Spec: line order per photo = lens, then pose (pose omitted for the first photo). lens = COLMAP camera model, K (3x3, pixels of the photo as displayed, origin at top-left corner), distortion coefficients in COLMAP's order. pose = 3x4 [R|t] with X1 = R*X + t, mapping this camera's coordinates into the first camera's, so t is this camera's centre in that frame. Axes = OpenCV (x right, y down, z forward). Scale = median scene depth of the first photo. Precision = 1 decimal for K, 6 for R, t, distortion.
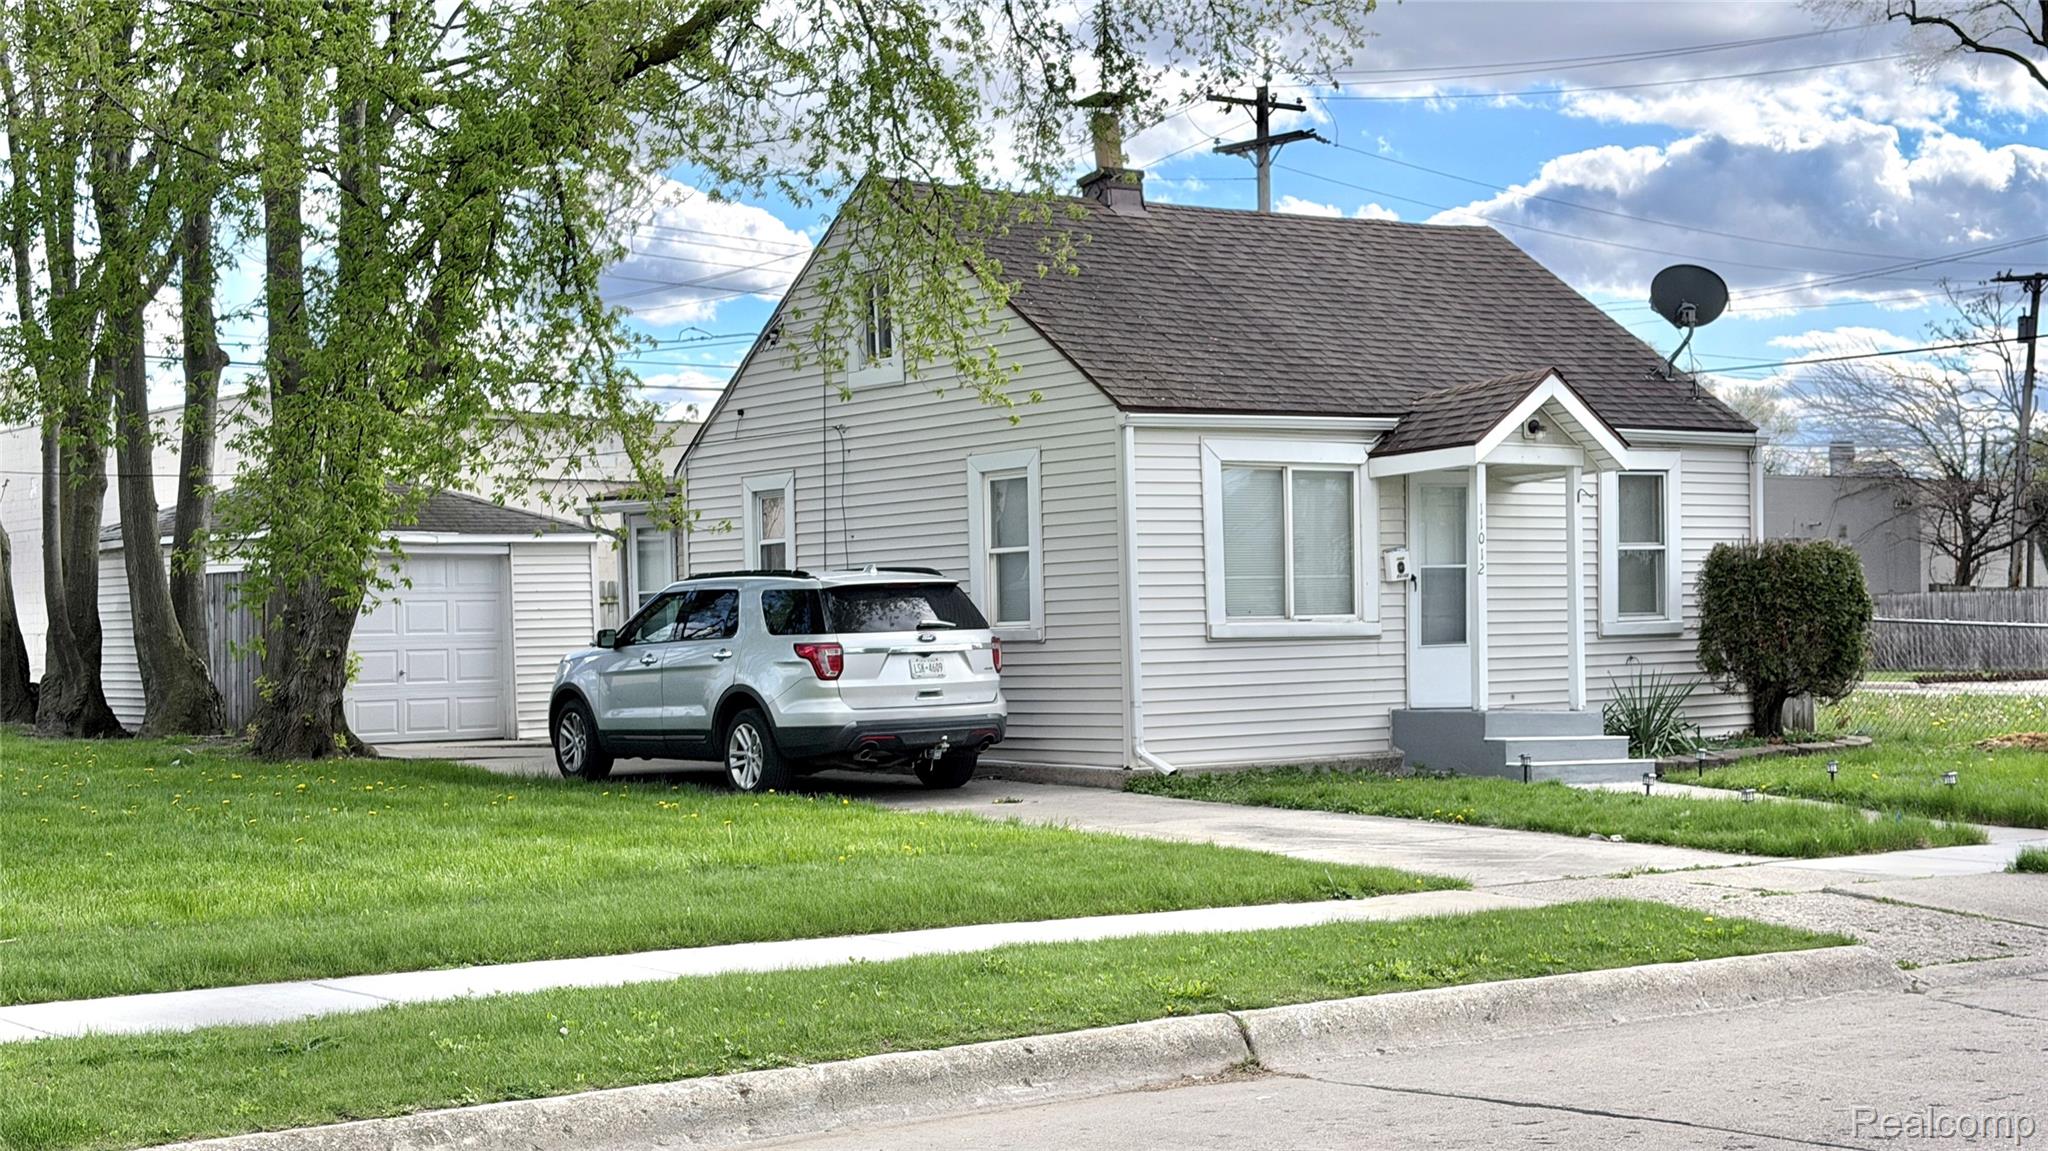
lens RADIAL K [[2926.9, 0, 1026.4], [0, 2926.9, 575.3], [0, 0, 1]] dist [0.000555, 0.000000]
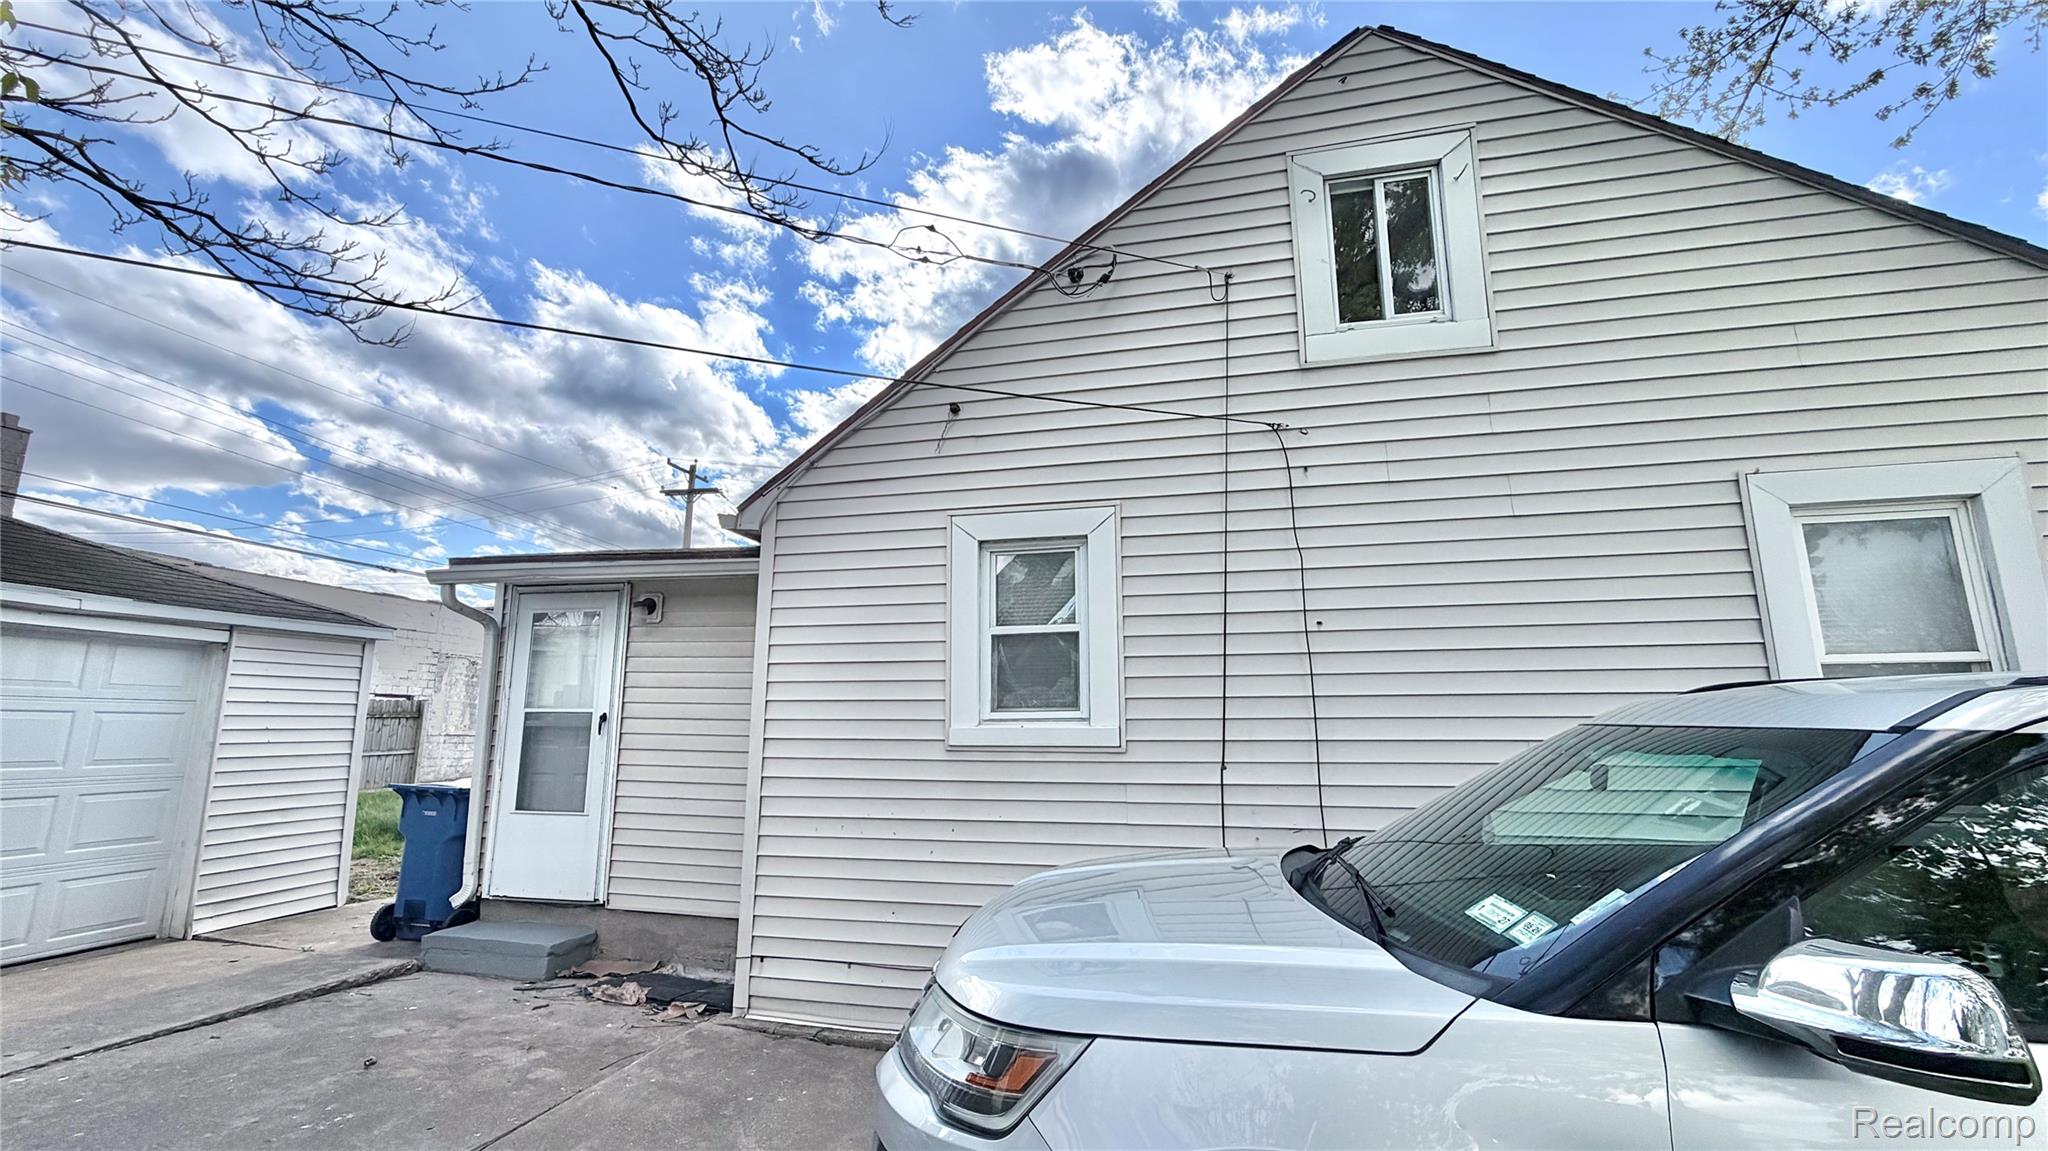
lens RADIAL K [[816.6, 0, 1018.7], [0, 816.6, 580.7], [0, 0, 1]] dist [-0.001306, 0.001443]
pose [[0.763308, 0.136047, 0.631547, -0.186762], [-0.030820, 0.984130, -0.174750, 0.006700], [-0.645299, 0.113924, 0.755388, 0.874279]]
